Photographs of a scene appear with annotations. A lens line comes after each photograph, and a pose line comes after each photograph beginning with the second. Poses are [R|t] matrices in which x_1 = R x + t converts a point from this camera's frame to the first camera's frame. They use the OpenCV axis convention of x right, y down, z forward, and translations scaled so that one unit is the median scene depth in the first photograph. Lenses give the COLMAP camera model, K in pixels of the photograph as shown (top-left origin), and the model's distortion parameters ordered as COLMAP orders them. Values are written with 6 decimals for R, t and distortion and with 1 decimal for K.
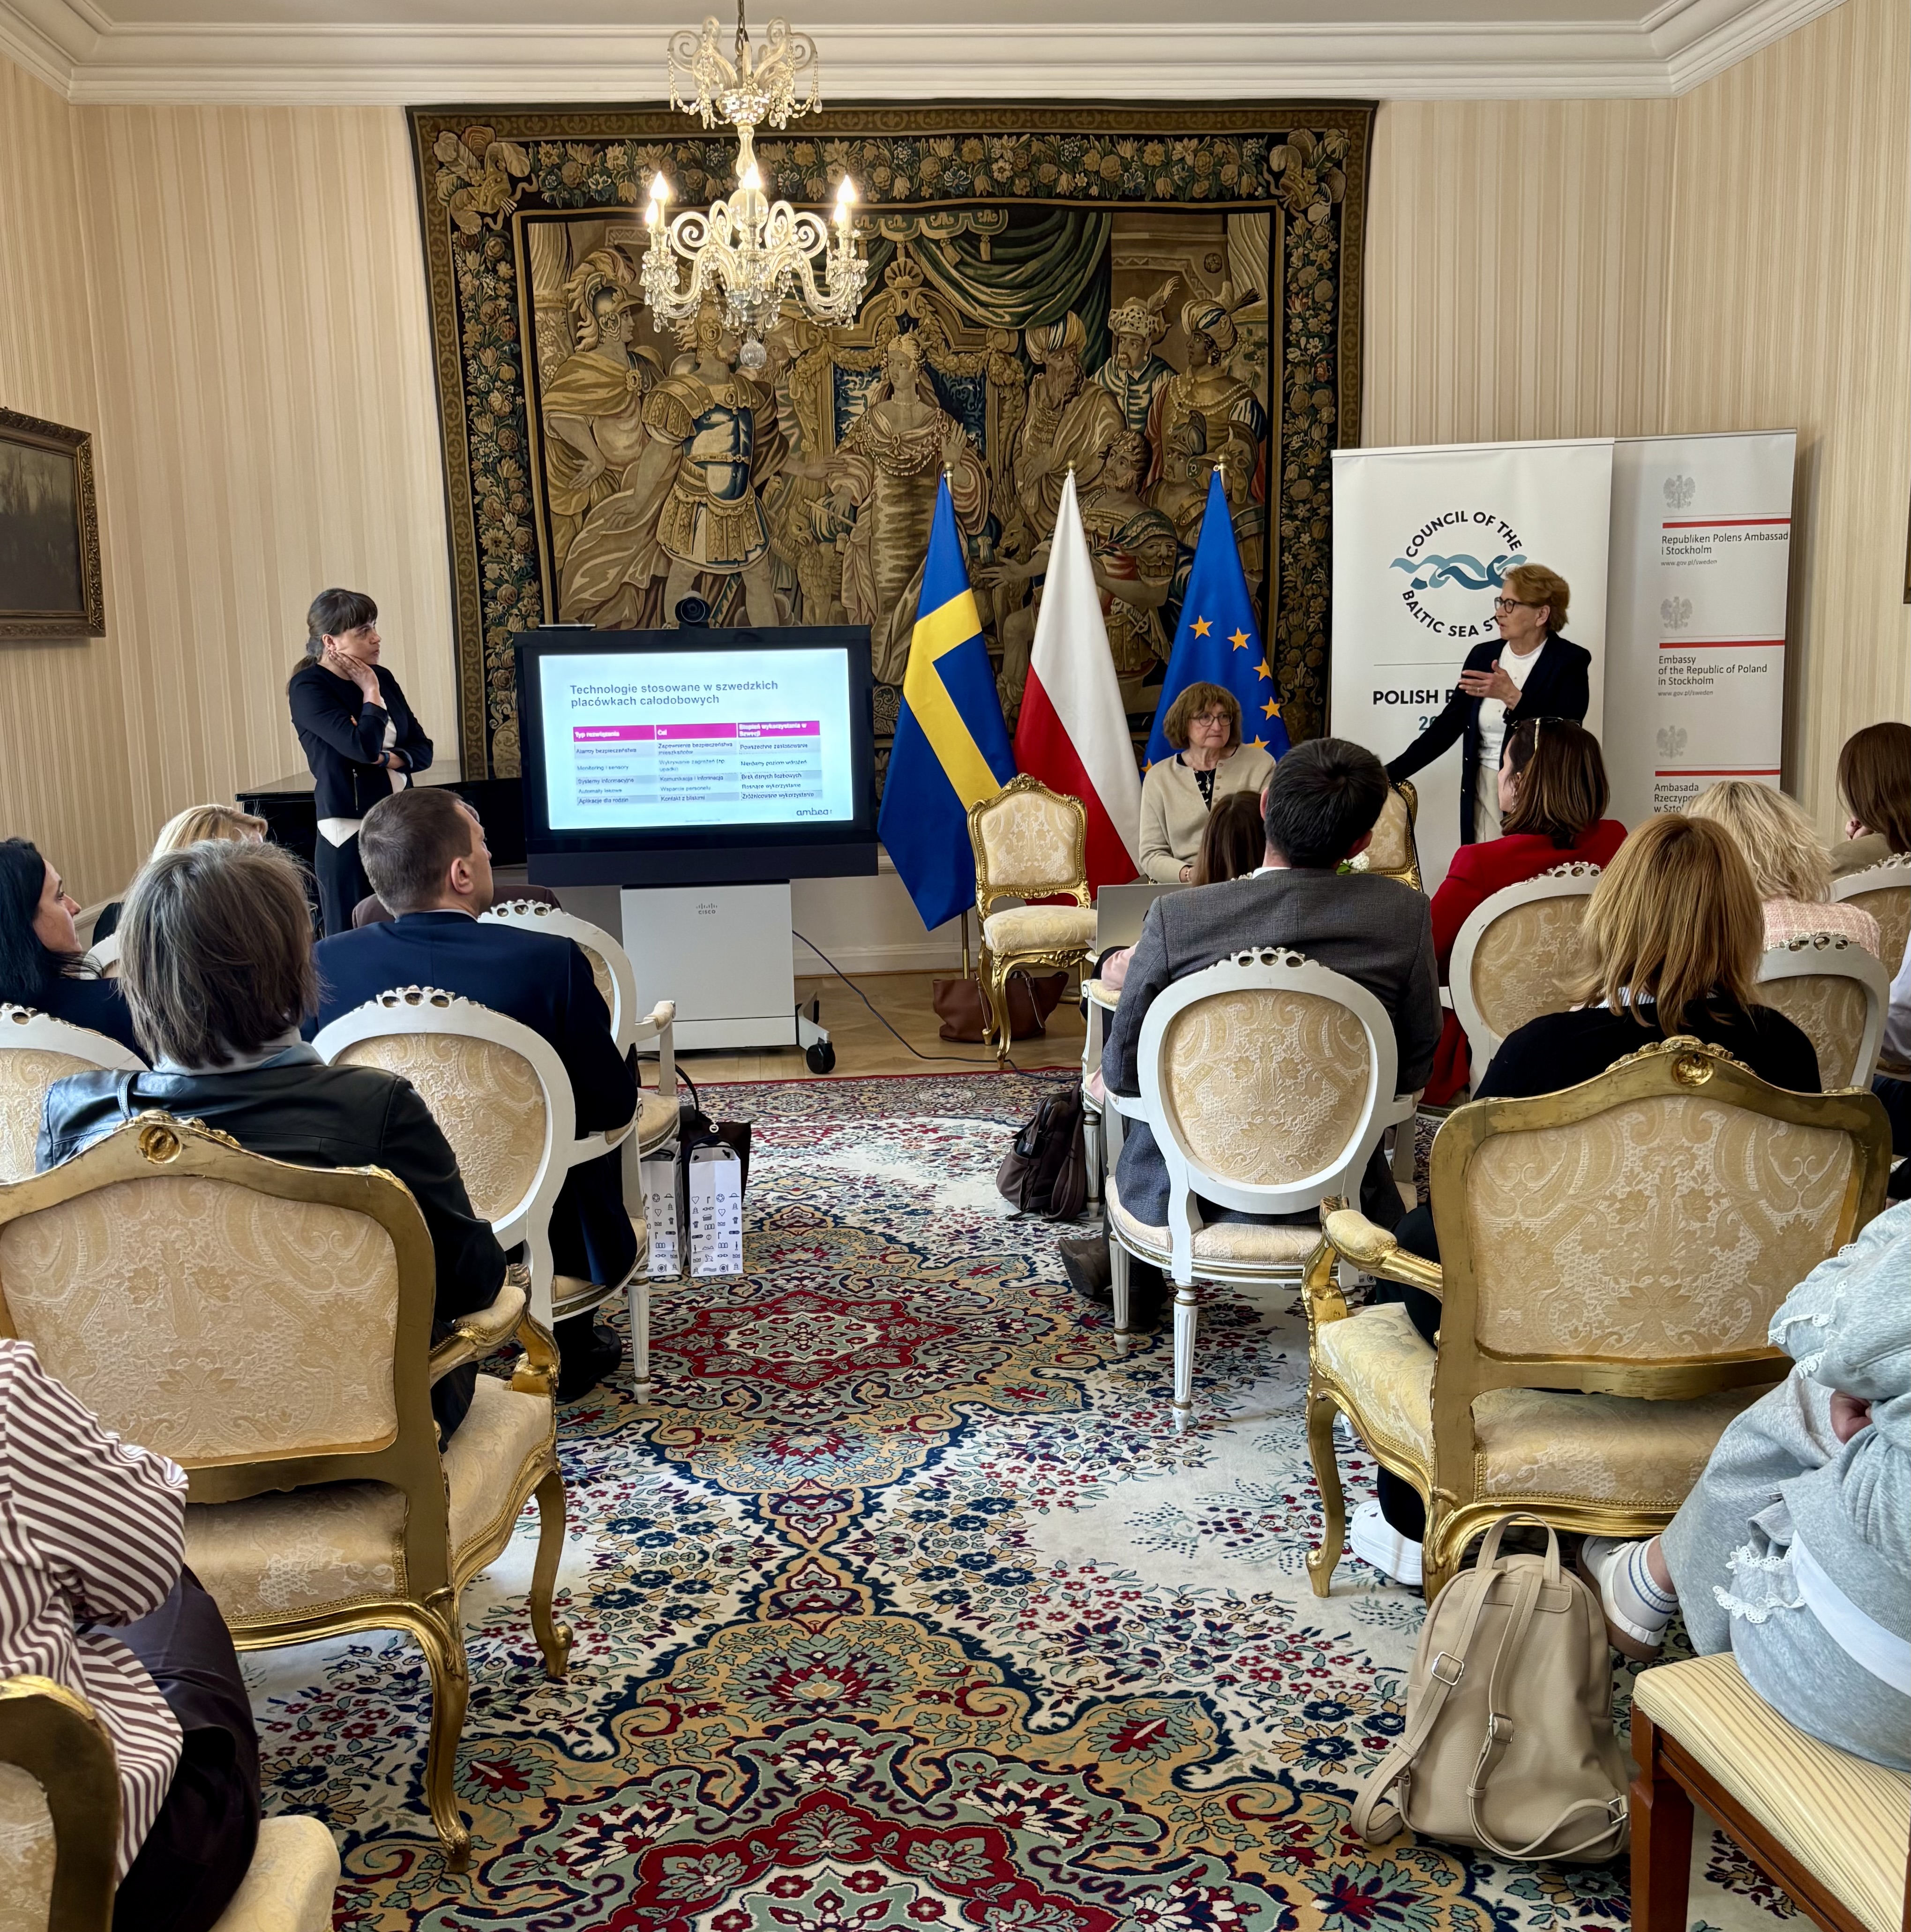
lens RADIAL K [[2029.0, 0, 913.7], [0, 2029.0, 957.7], [0, 0, 1]] dist [0.127020, -0.448082]
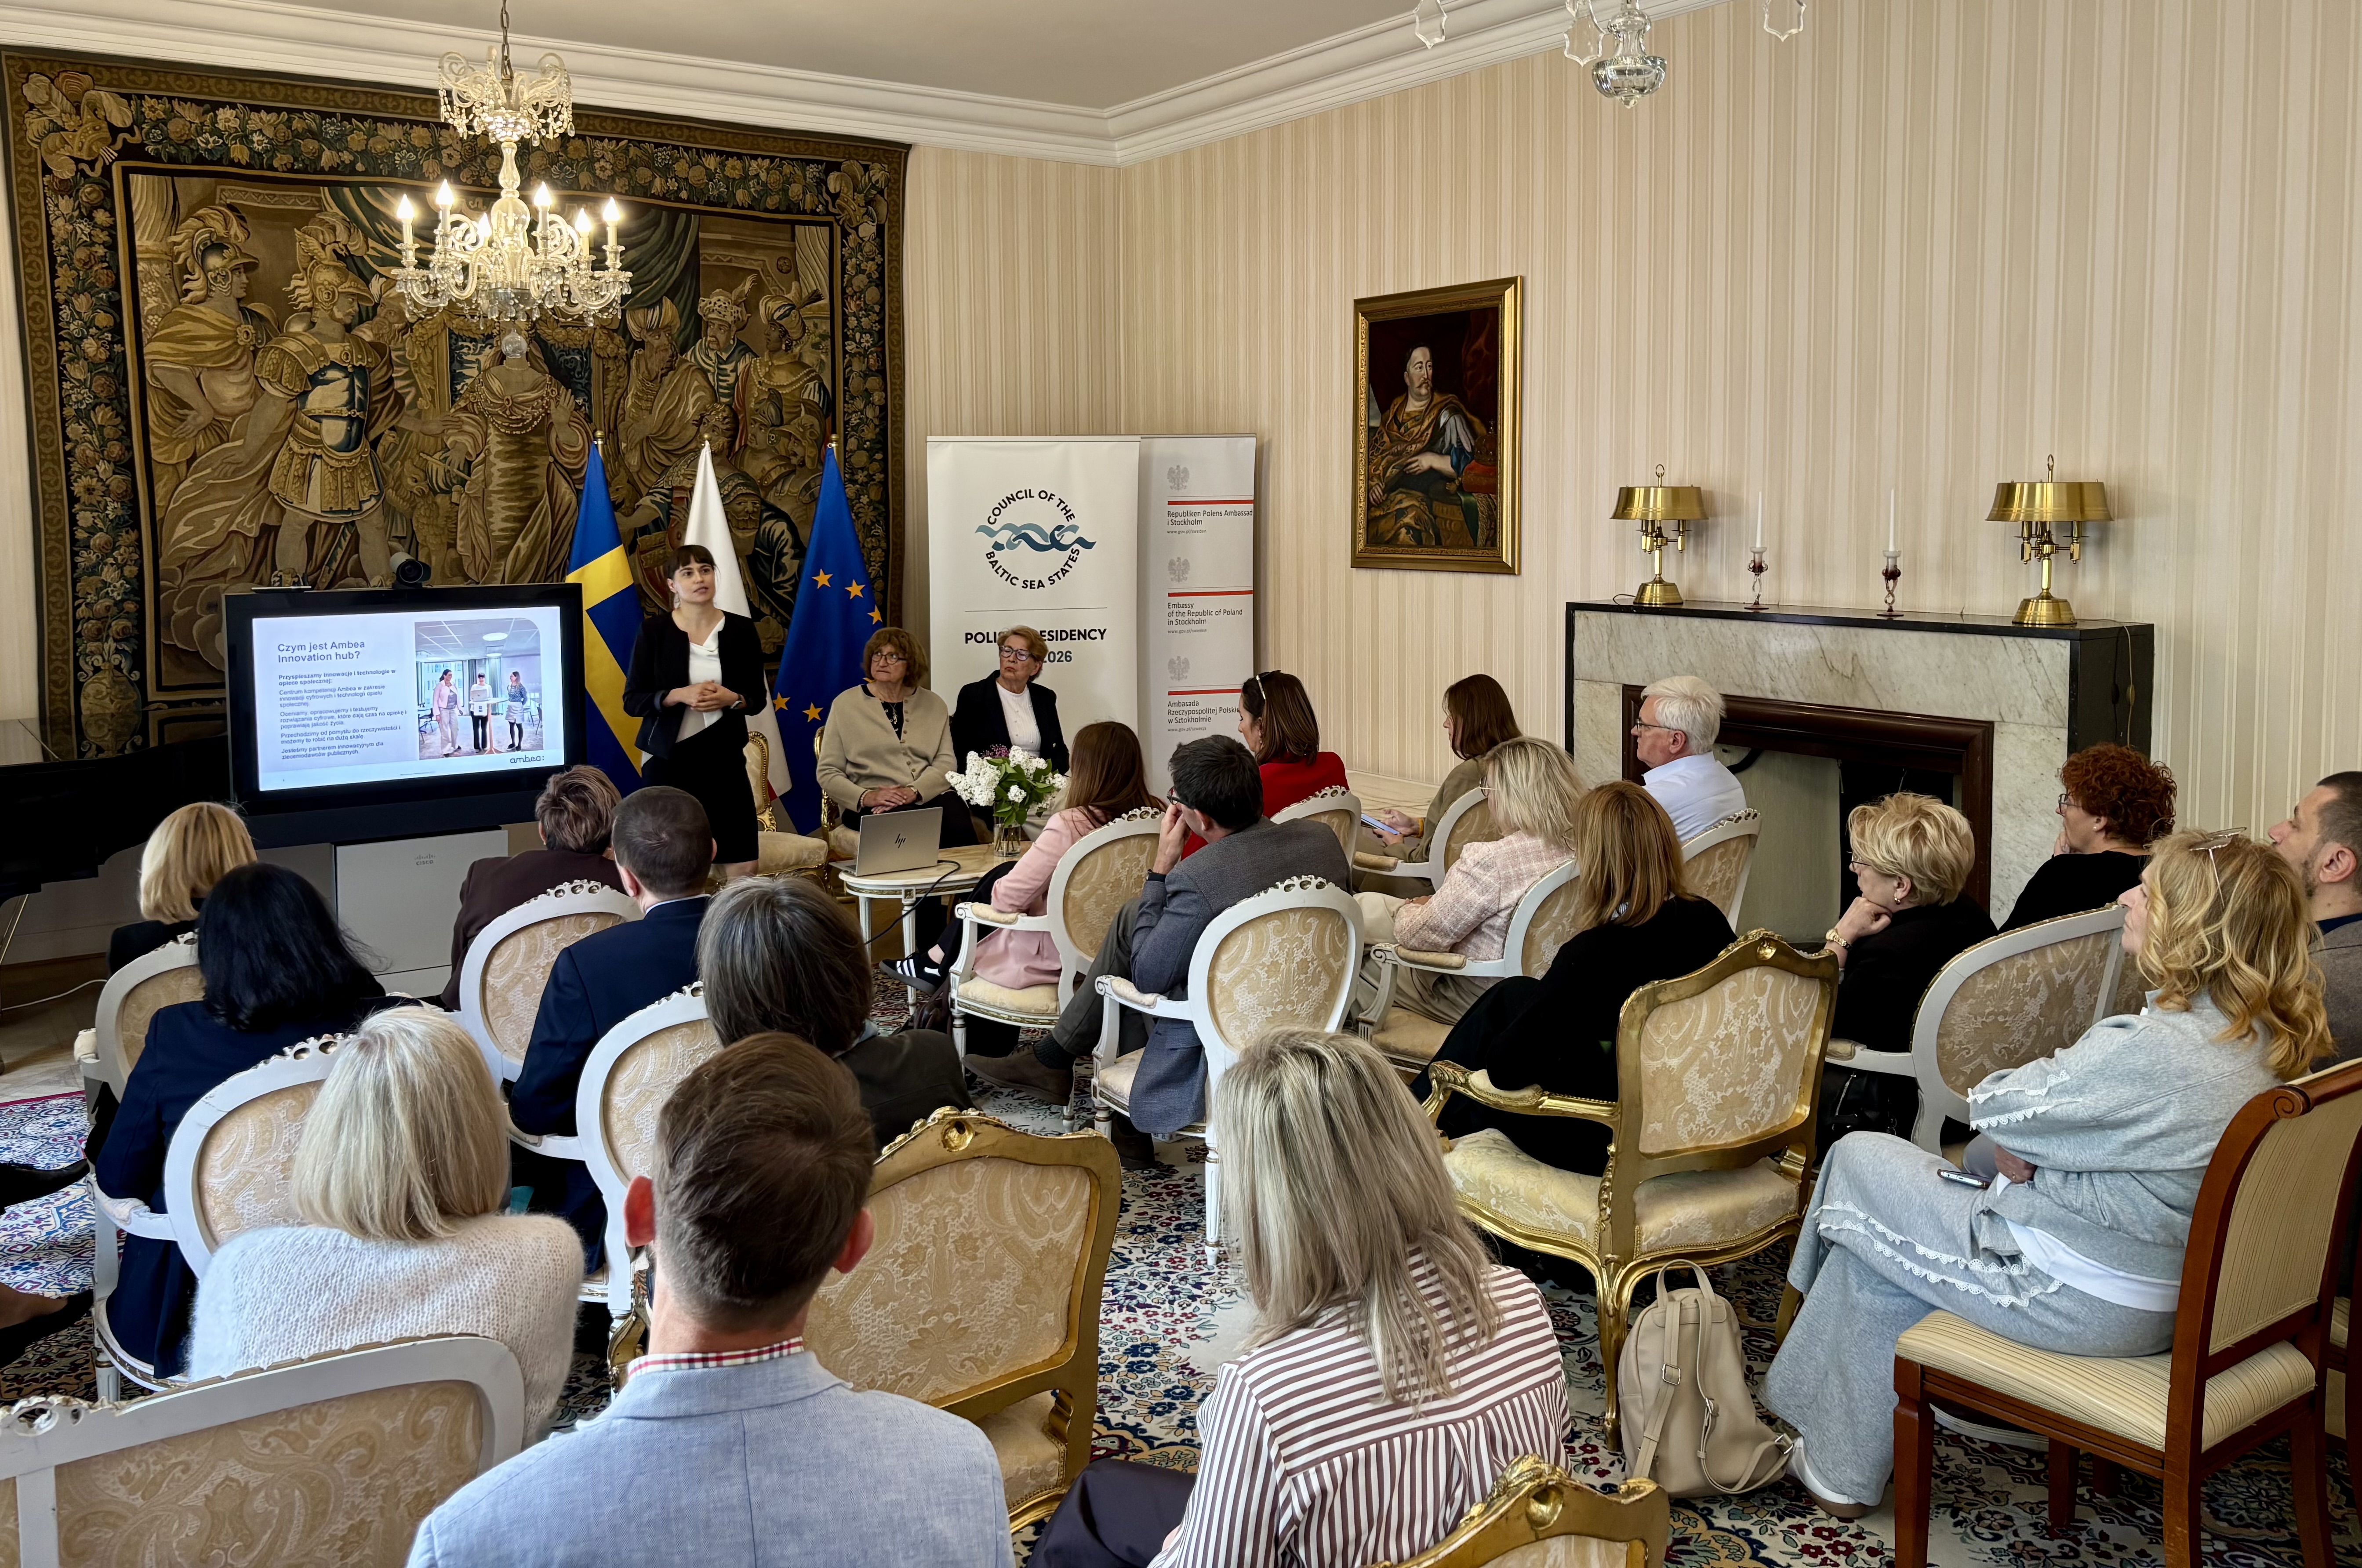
lens RADIAL K [[1912.3, 0, 1143.8], [0, 1912.3, 655.4], [0, 0, 1]] dist [-0.000246, 0.011465]
pose [[0.865705, -0.022849, 0.500033, -0.230062], [0.065038, 0.995624, -0.067105, -0.032846], [-0.496312, 0.090614, 0.863402, -0.020685]]
